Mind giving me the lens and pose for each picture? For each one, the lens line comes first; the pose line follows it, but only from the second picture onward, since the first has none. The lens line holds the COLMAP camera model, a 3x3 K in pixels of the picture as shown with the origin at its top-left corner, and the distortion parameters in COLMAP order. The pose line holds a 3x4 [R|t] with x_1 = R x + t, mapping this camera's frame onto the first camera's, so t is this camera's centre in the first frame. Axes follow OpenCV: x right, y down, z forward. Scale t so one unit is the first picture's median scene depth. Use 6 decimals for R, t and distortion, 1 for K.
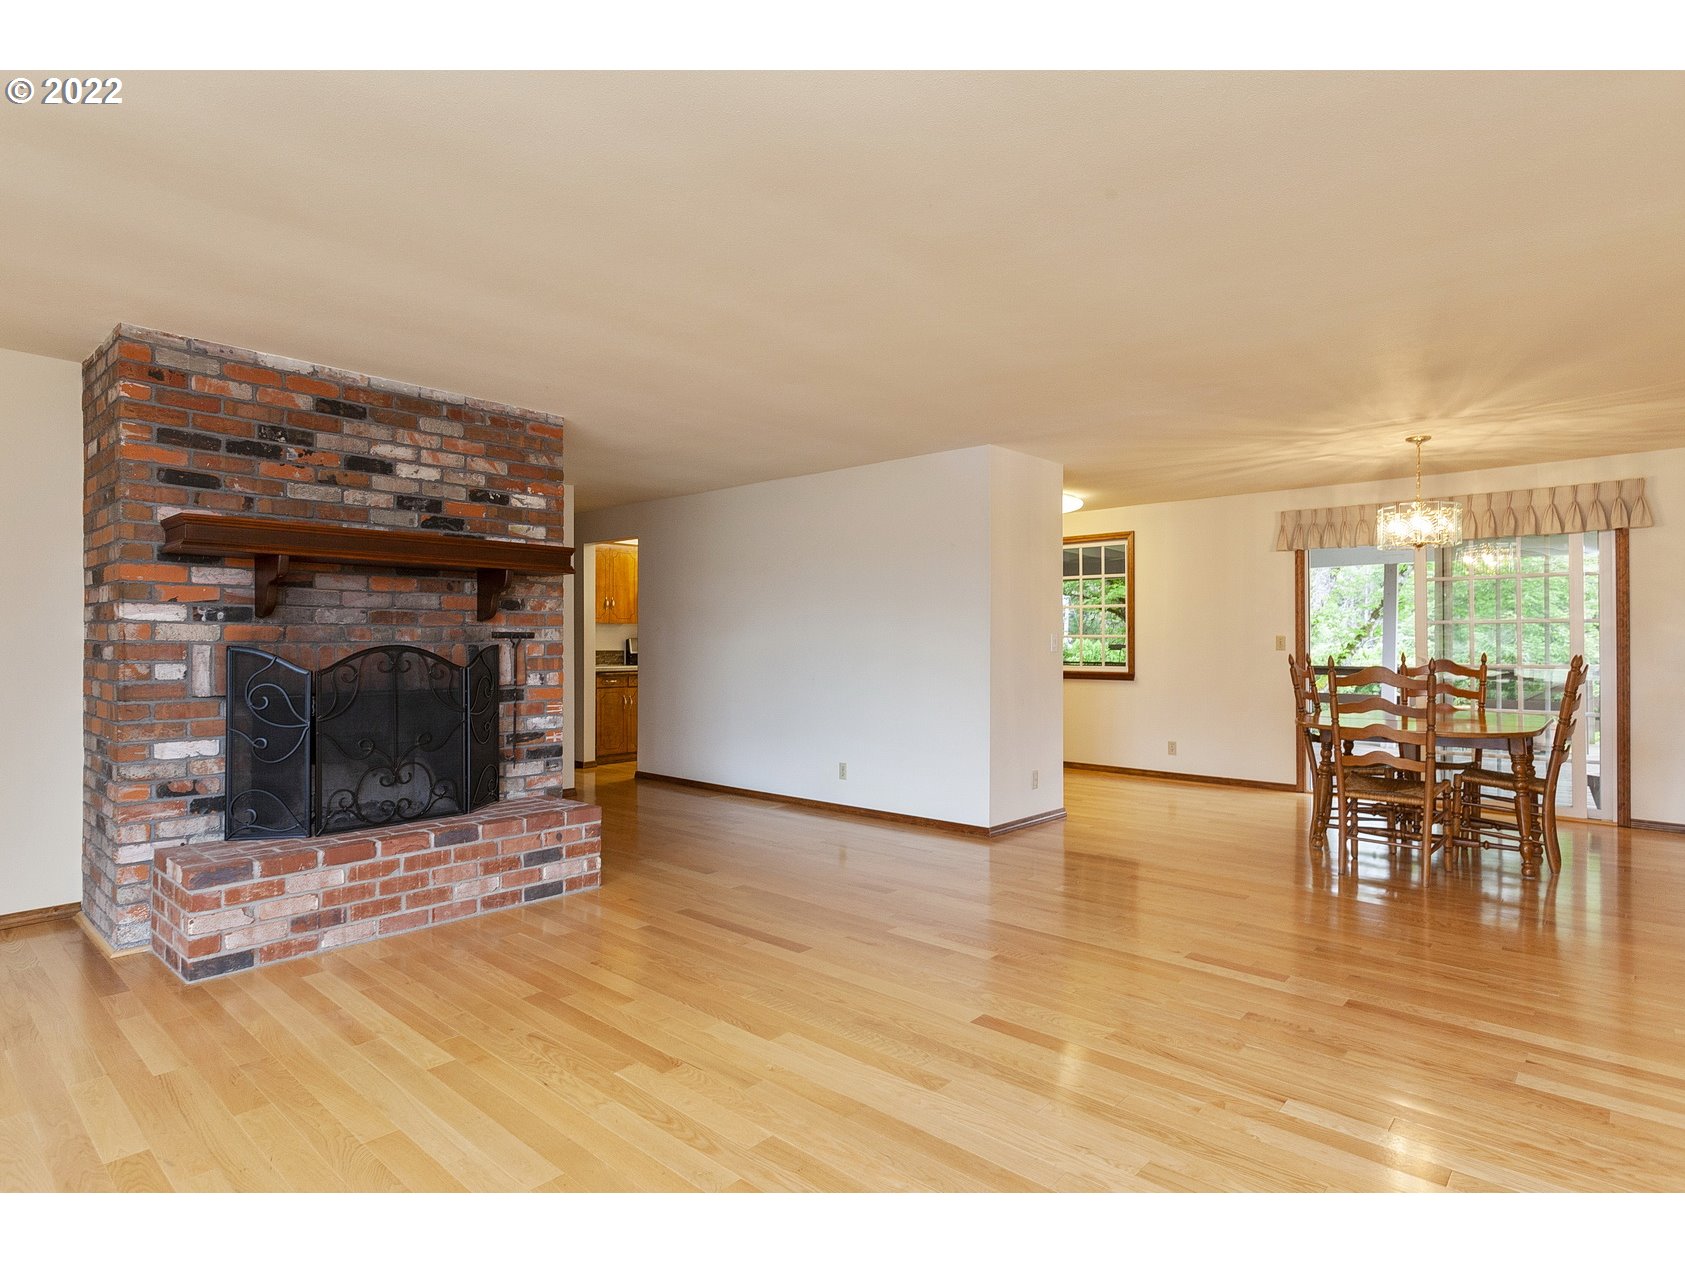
lens RADIAL K [[896.4, 0, 829.1], [0, 896.4, 635.6], [0, 0, 1]] dist [-0.001813, 0.000329]
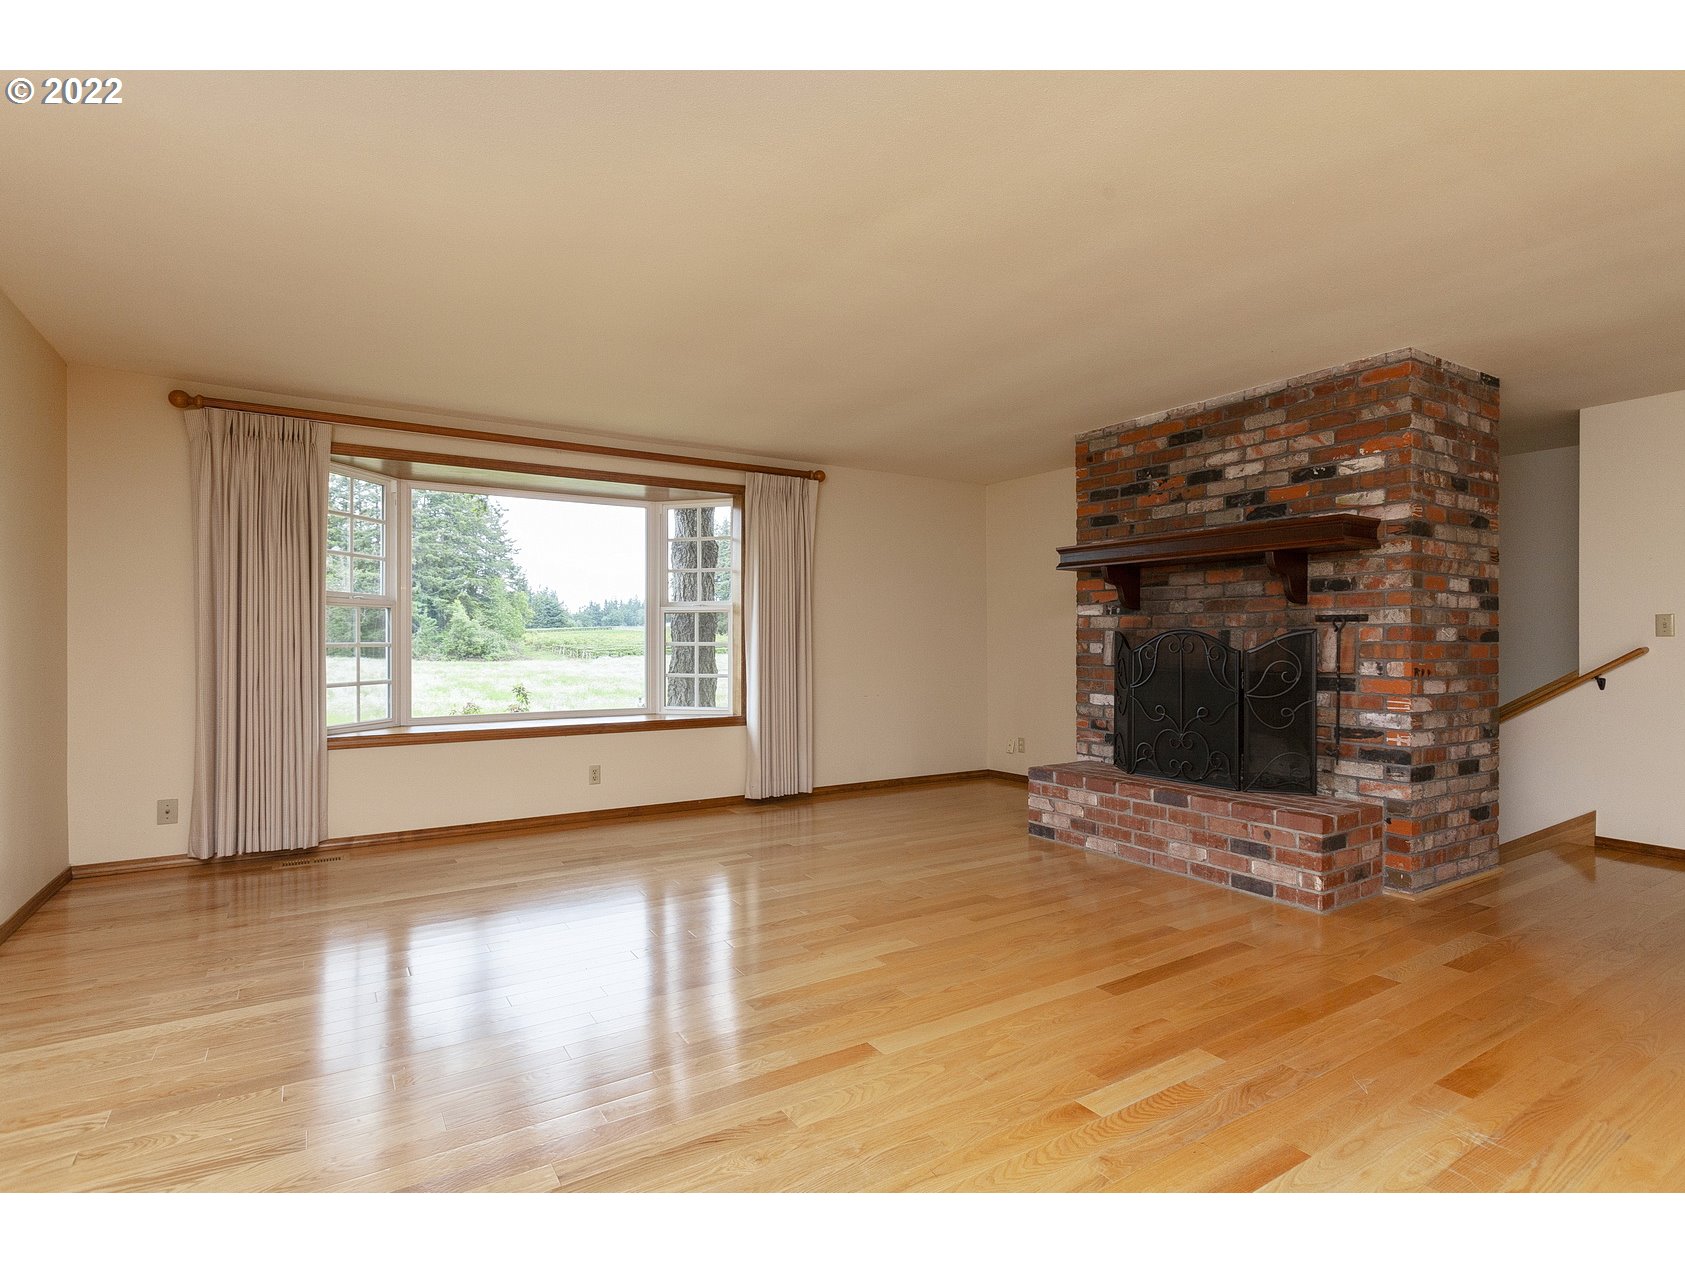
lens RADIAL K [[832.6, 0, 836.0], [0, 832.6, 640.7], [0, 0, 1]] dist [-0.022515, 0.000288]
pose [[-0.273096, -0.000312, -0.961987, 0.655046], [0.005163, 0.999985, -0.001790, 0.023635], [0.961973, -0.005455, -0.273091, 0.820905]]
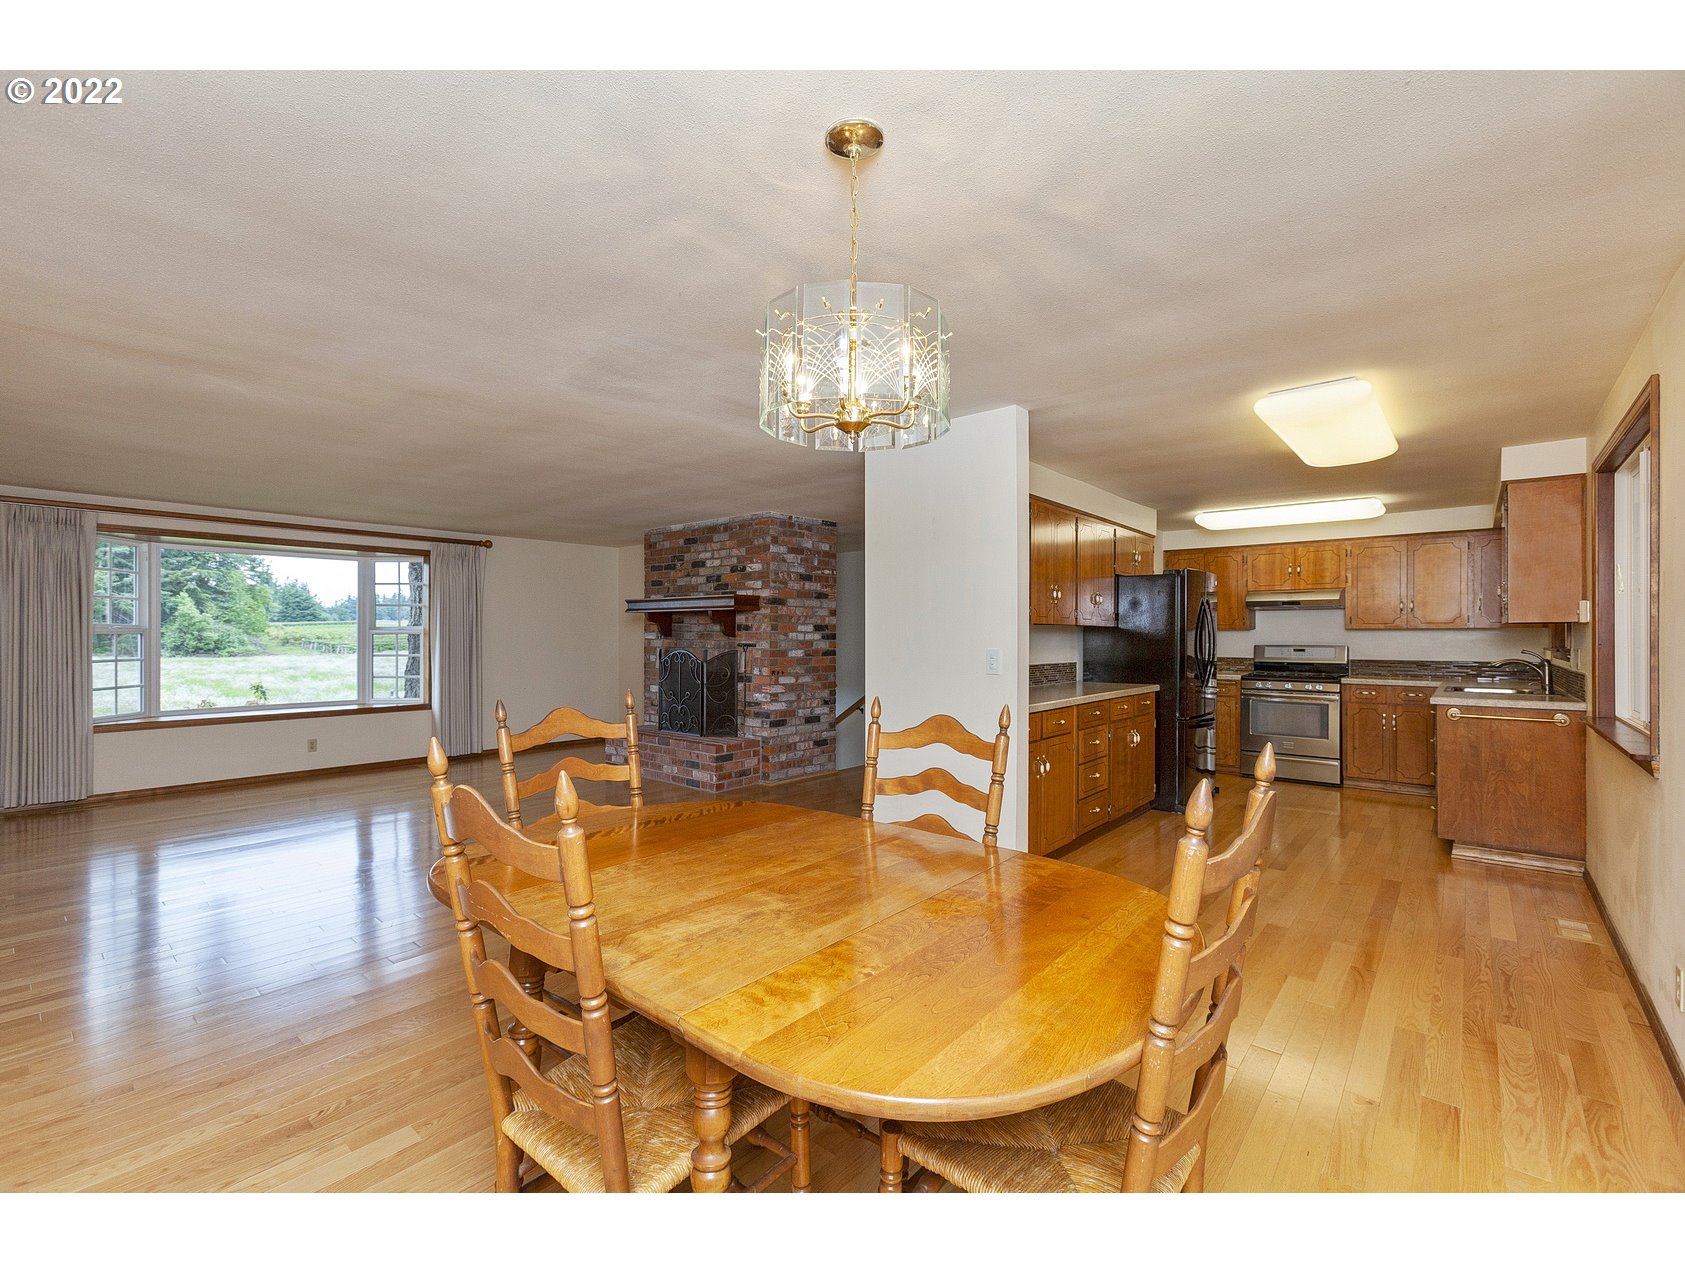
lens RADIAL K [[743.3, 0, 833.5], [0, 743.3, 633.9], [0, 0, 1]] dist [-0.000165, 0.000422]
pose [[0.013748, -0.001716, -0.999904, 1.236513], [0.004179, 0.999990, -0.001659, -0.021093], [0.999897, -0.004156, 0.013755, 1.280380]]
